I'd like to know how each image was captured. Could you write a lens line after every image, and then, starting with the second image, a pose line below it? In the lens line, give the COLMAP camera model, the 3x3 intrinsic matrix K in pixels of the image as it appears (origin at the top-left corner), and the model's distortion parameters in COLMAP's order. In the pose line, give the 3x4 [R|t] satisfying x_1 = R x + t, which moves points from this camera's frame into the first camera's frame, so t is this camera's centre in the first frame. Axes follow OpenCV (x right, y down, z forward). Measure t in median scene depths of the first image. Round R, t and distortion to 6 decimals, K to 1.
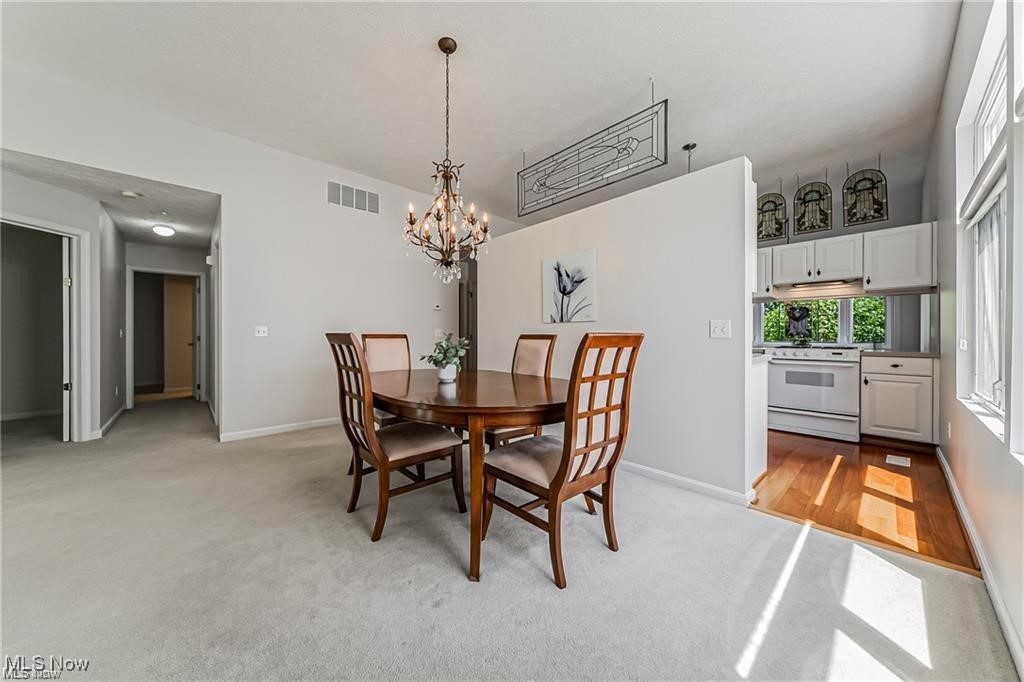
lens RADIAL K [[351.6, 0, 515.8], [0, 351.6, 335.5], [0, 0, 1]] dist [-0.000431, -0.000094]
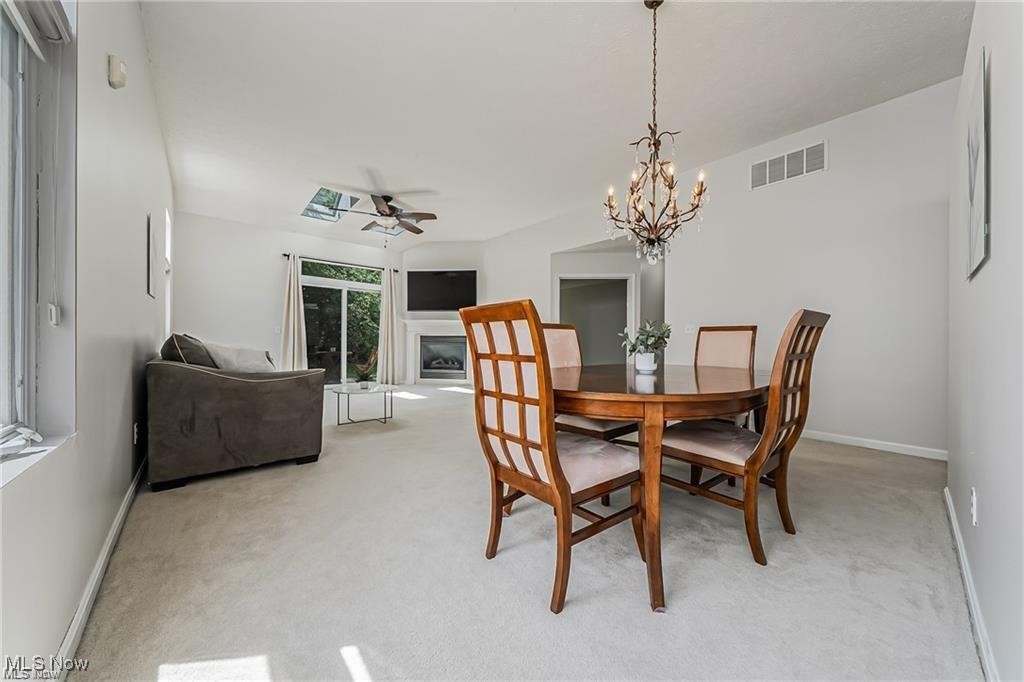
lens RADIAL K [[355.4, 0, 516.1], [0, 355.4, 343.6], [0, 0, 1]] dist [-0.002720, -0.000172]
pose [[-0.026059, 0.002403, -0.999658, 0.484407], [-0.009306, 0.999953, 0.002646, 0.037322], [0.999617, 0.009372, -0.026036, 0.468522]]
